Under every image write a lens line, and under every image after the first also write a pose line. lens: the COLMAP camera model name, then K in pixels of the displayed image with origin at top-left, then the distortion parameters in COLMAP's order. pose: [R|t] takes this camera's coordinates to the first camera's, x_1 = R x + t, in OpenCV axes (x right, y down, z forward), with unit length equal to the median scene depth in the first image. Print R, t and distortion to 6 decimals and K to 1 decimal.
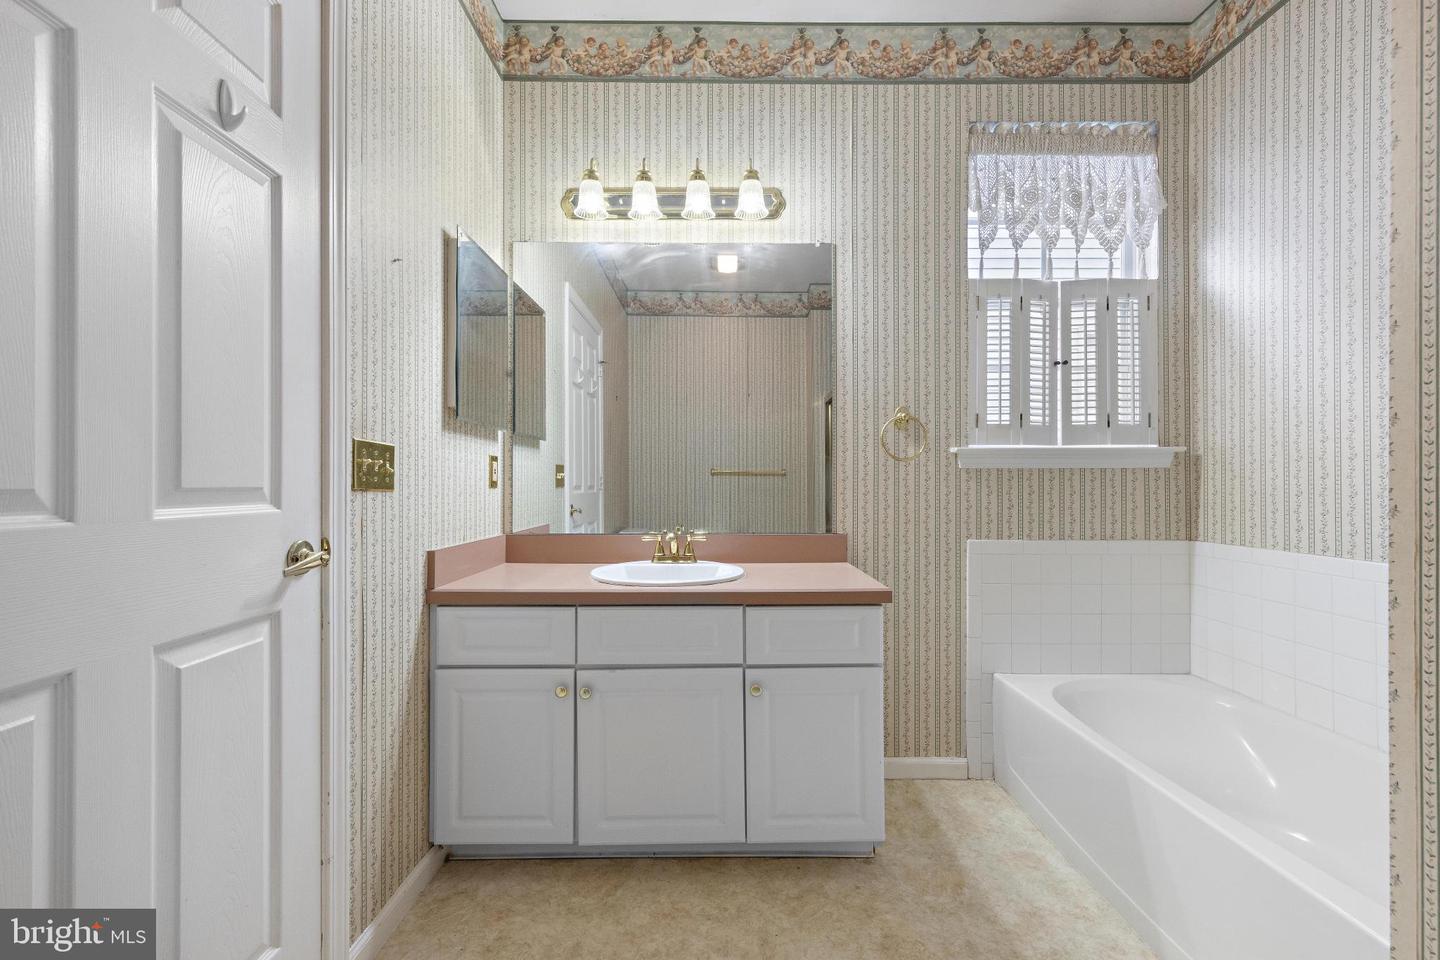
lens RADIAL K [[579.5, 0, 732.2], [0, 579.5, 484.4], [0, 0, 1]] dist [-0.001924, -0.000277]
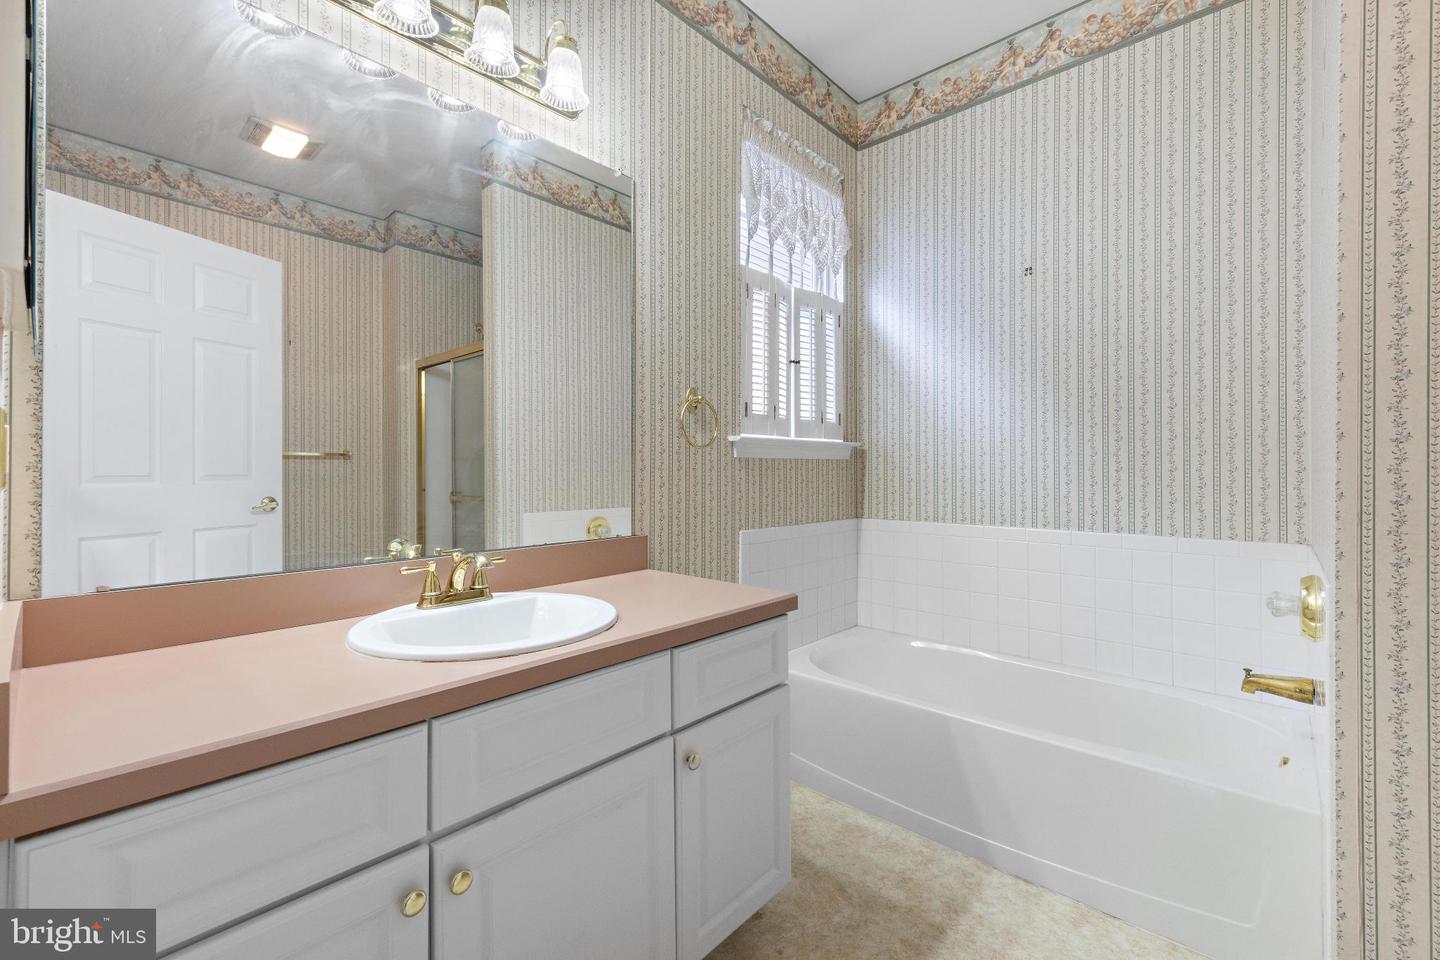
lens RADIAL K [[601.4, 0, 727.6], [0, 601.4, 466.4], [0, 0, 1]] dist [0.001878, -0.000127]
pose [[0.683211, 0.003633, 0.730212, -0.349189], [0.000988, 0.999982, -0.005899, -0.007196], [-0.730220, 0.004752, 0.683196, 0.326401]]
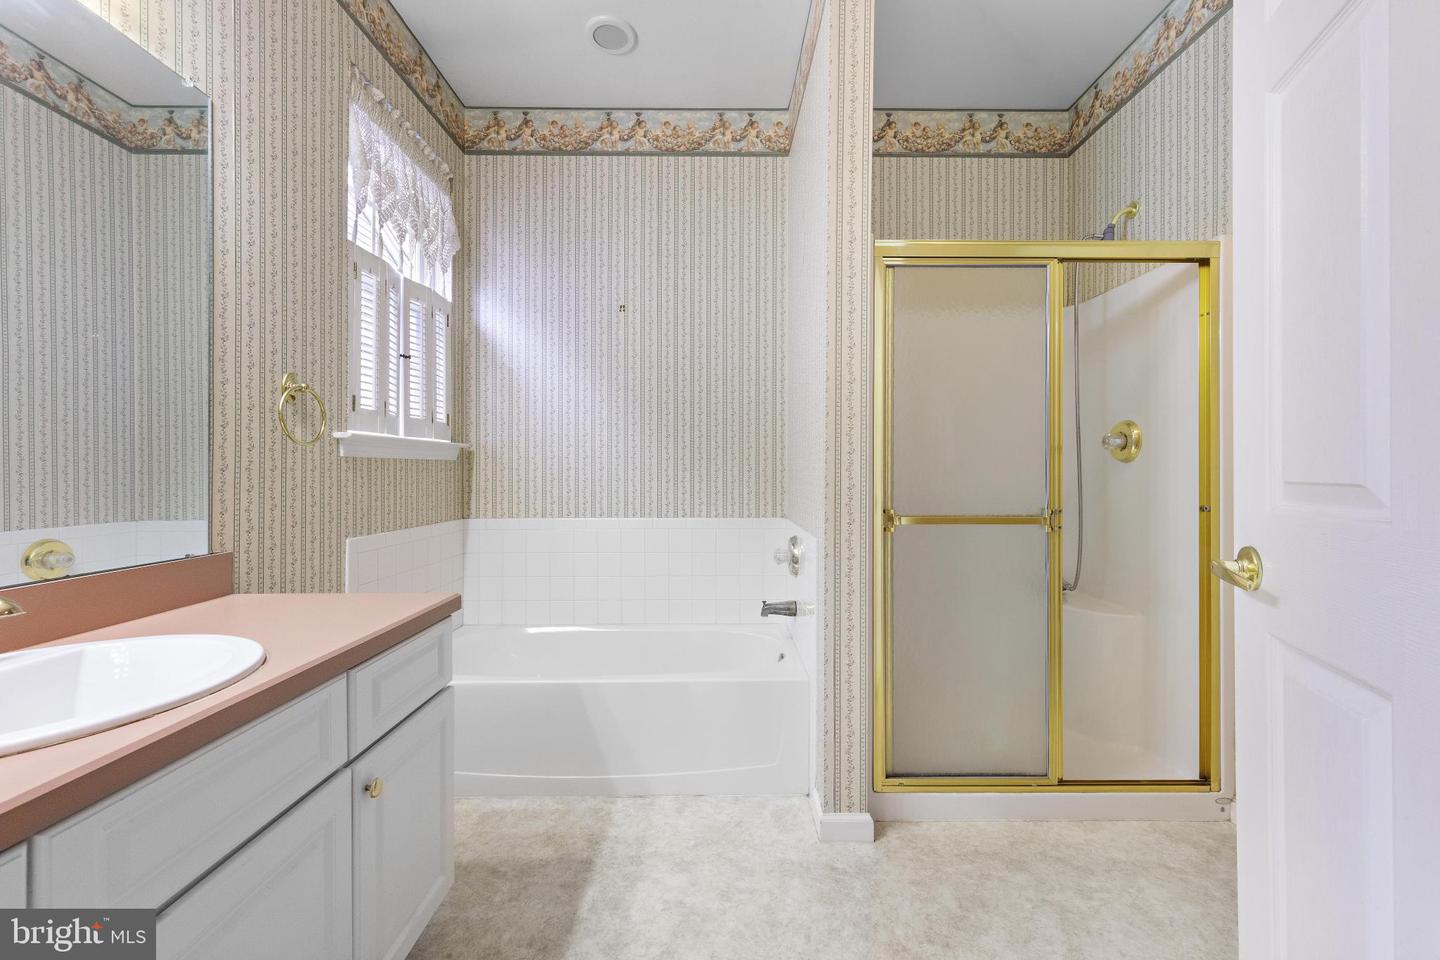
lens RADIAL K [[569.6, 0, 720.4], [0, 569.6, 469.7], [0, 0, 1]] dist [0.002507, 0.000414]
pose [[0.021751, 0.002427, 0.999760, -0.438295], [0.001739, 0.999995, -0.002465, -0.005284], [-0.999762, 0.001792, 0.021747, 0.425231]]
